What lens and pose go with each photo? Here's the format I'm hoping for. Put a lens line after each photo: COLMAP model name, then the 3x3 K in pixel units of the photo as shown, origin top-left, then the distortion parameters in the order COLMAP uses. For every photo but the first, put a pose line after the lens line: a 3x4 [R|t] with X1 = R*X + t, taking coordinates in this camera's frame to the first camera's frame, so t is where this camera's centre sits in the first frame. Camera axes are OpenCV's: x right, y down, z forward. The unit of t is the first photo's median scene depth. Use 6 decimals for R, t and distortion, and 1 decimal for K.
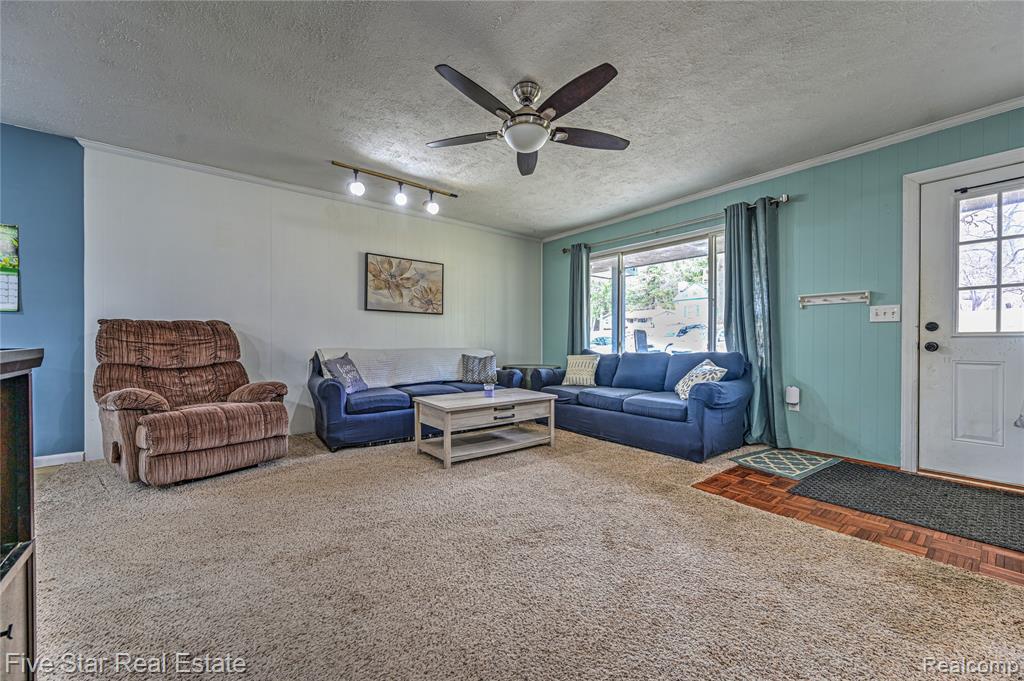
lens RADIAL K [[401.2, 0, 516.3], [0, 401.2, 346.0], [0, 0, 1]] dist [-0.003353, 0.000507]
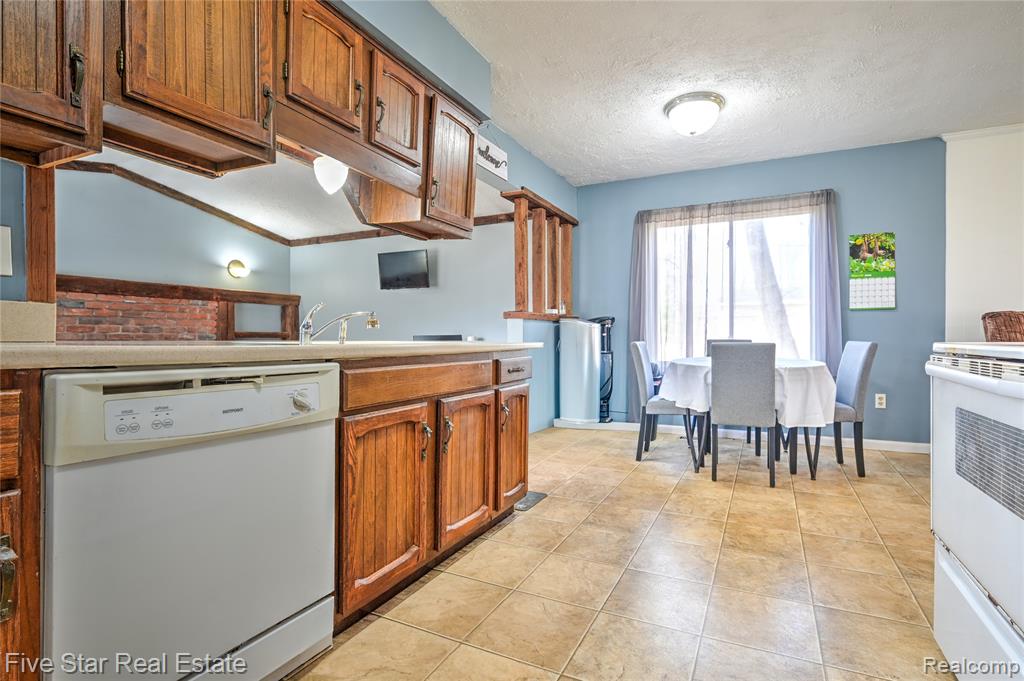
lens RADIAL K [[487.5, 0, 545.4], [0, 487.5, 341.0], [0, 0, 1]] dist [-0.001338, 0.000001]
pose [[0.452866, 0.002494, -0.891575, -0.405525], [-0.002423, 0.999996, 0.001566, 0.002999], [0.891575, 0.001451, 0.452870, -0.411364]]
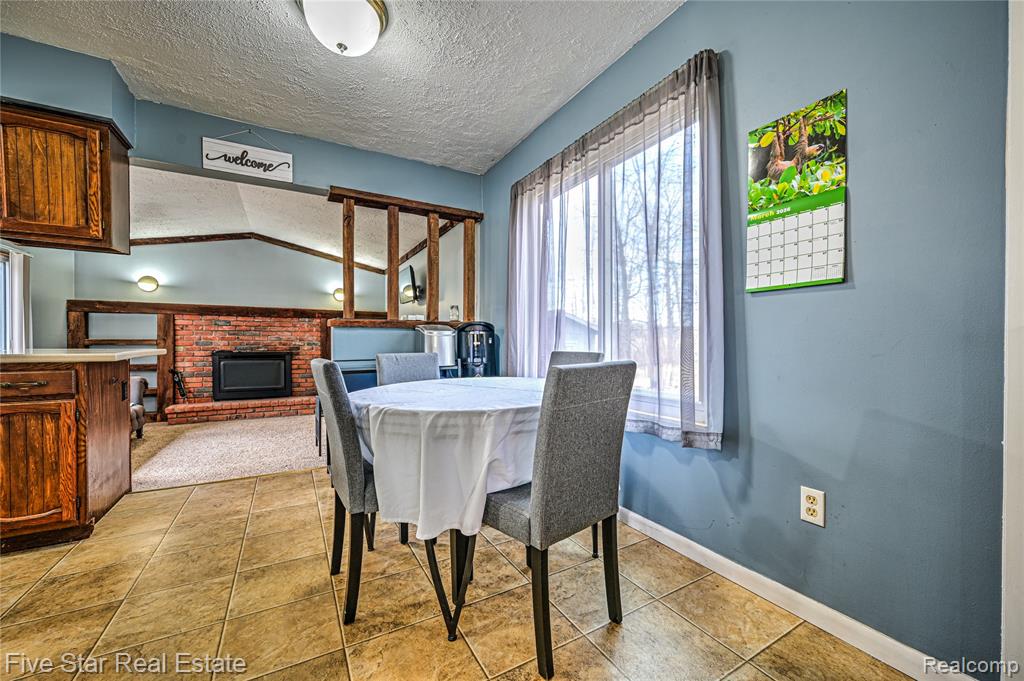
lens RADIAL K [[401.2, 0, 516.3], [0, 401.2, 346.0], [0, 0, 1]] dist [-0.003353, 0.000507]
pose [[-0.153112, 0.002958, -0.988204, -0.641177], [-0.008775, 0.999952, 0.004353, -0.012336], [0.988170, 0.009338, -0.153079, 0.604751]]
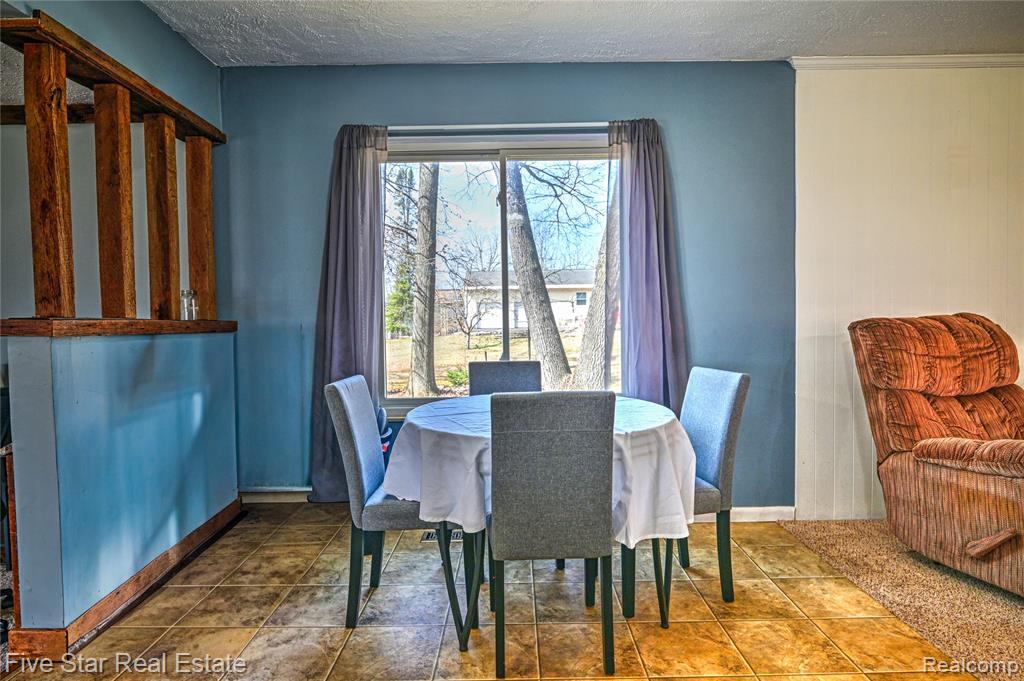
lens RADIAL K [[604.5, 0, 521.7], [0, 604.5, 346.3], [0, 0, 1]] dist [0.000362, 0.000275]
pose [[0.786855, 0.005141, -0.617117, -0.736251], [0.013335, 0.999590, 0.025330, -0.047769], [0.616994, -0.028160, 0.786464, -0.115497]]
